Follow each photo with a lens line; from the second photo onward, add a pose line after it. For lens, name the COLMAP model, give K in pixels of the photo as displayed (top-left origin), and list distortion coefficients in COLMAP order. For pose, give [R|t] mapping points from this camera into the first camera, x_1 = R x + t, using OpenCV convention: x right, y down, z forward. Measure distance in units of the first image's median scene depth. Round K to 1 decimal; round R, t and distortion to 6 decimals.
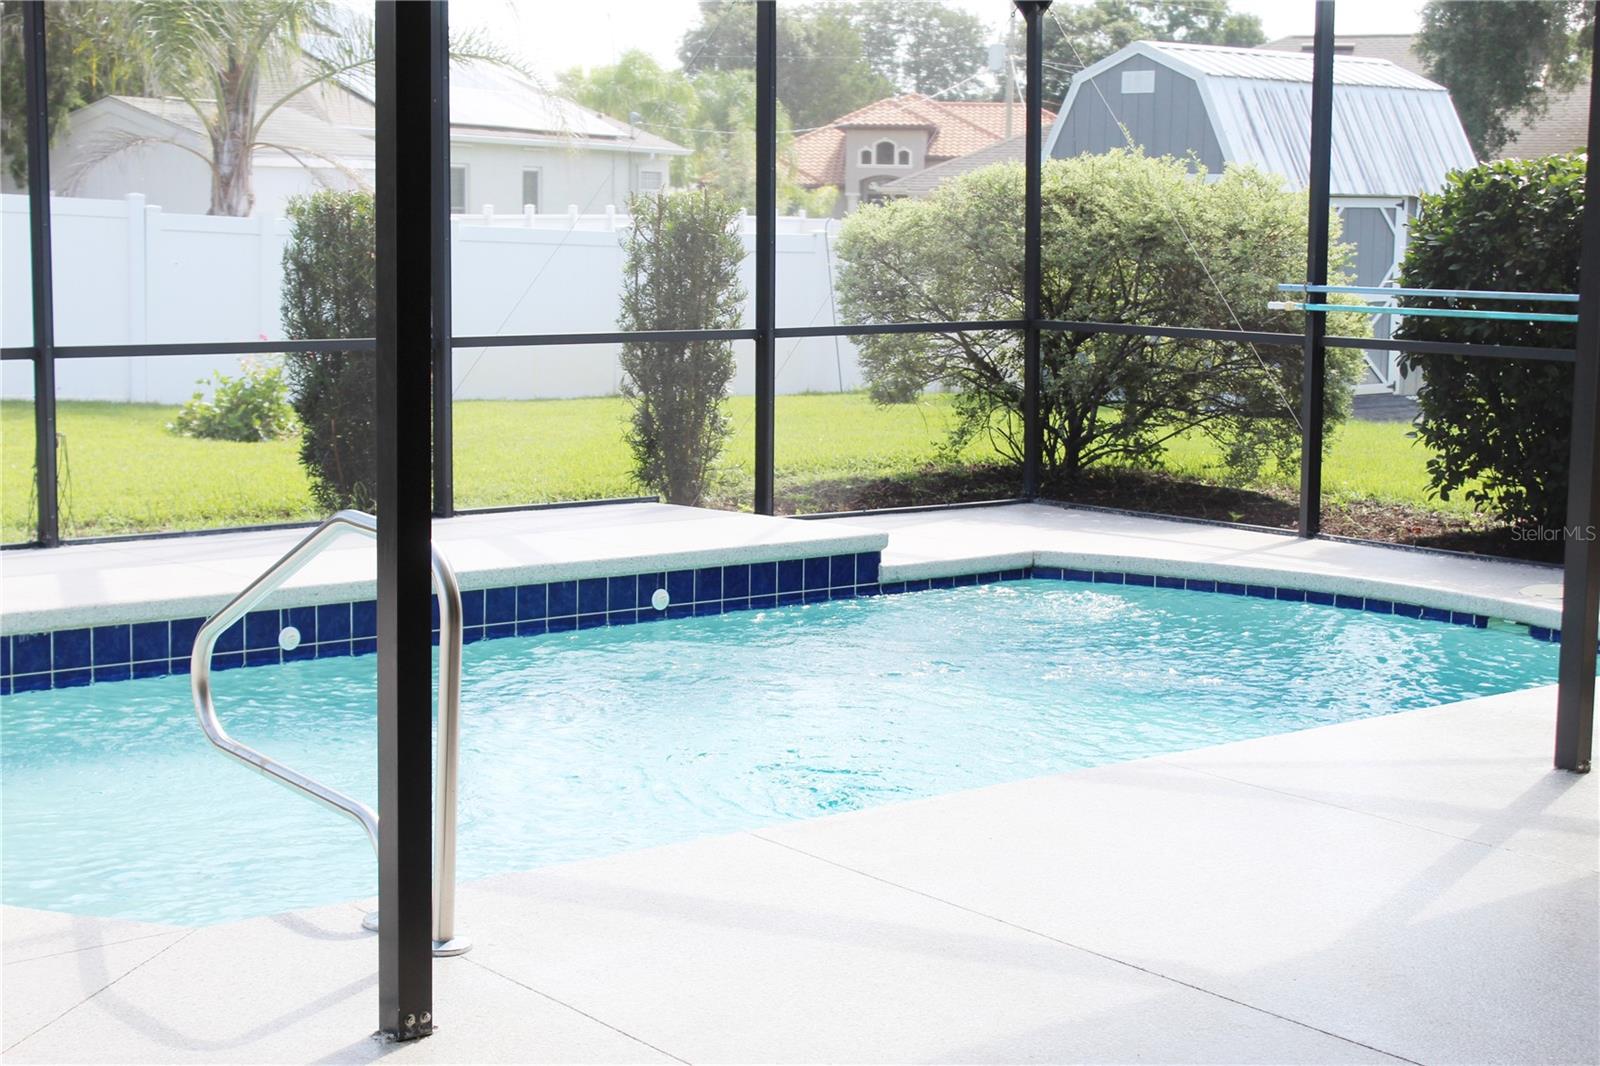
lens RADIAL K [[2612.3, 0, 801.3], [0, 2612.3, 530.2], [0, 0, 1]] dist [0.040190, 0.000000]
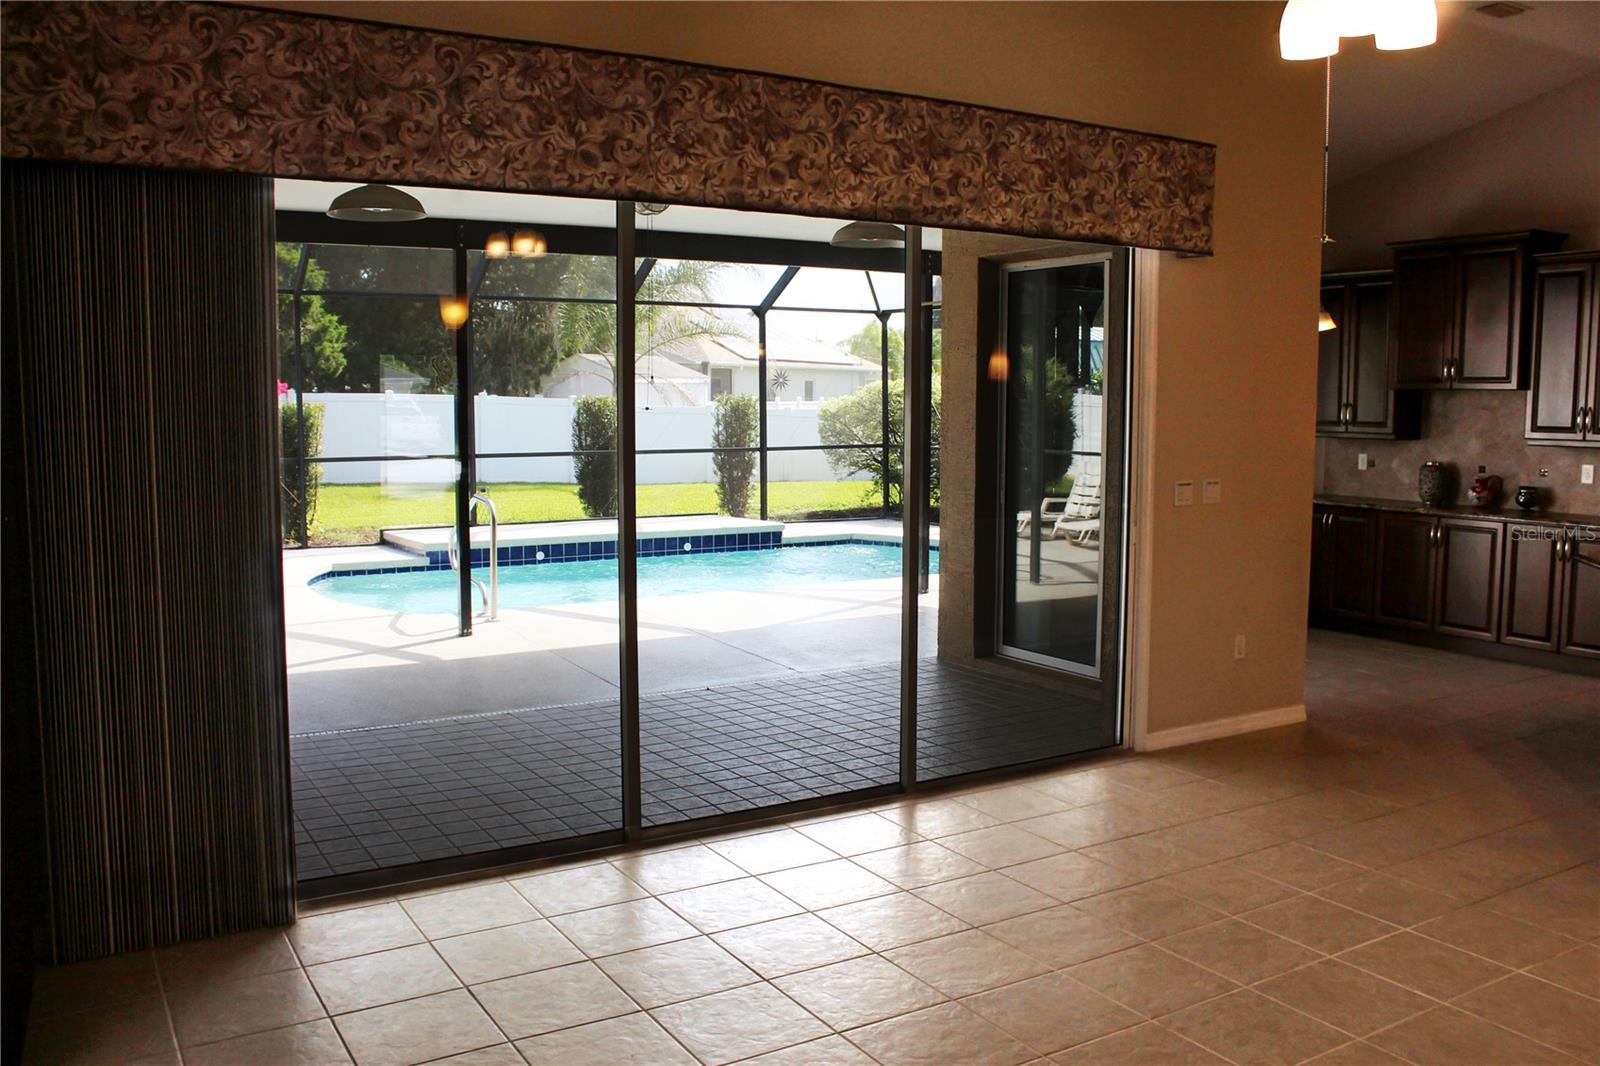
lens RADIAL K [[1339.3, 0, 793.4], [0, 1339.3, 538.0], [0, 0, 1]] dist [-0.095808, 0.013068]
pose [[0.988154, 0.006114, -0.153347, 0.212746], [-0.008807, 0.999819, -0.016885, 0.032065], [0.153216, 0.018036, 0.988028, -0.272986]]
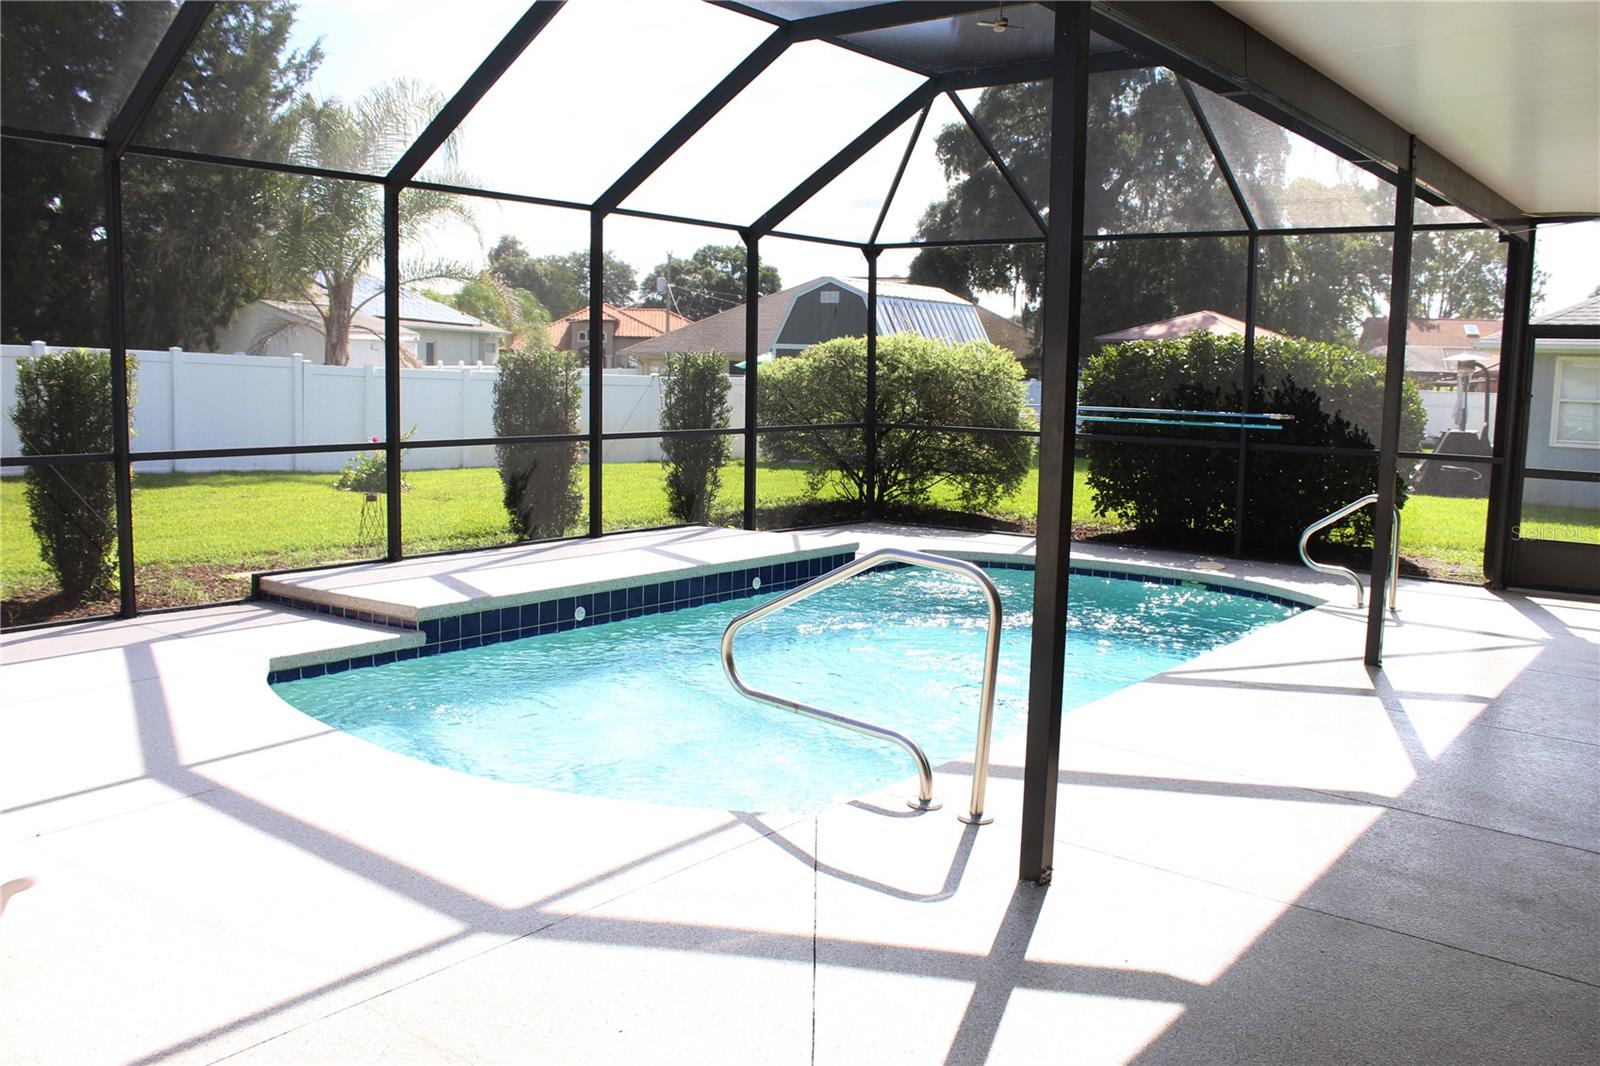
lens RADIAL K [[1339.3, 0, 798.2], [0, 1339.3, 528.5], [0, 0, 1]] dist [-0.095808, 0.013068]
pose [[0.979264, -0.018326, 0.201756, -0.167056], [0.018299, 0.999831, 0.002001, -0.009247], [-0.201758, 0.001733, 0.979434, 0.092632]]
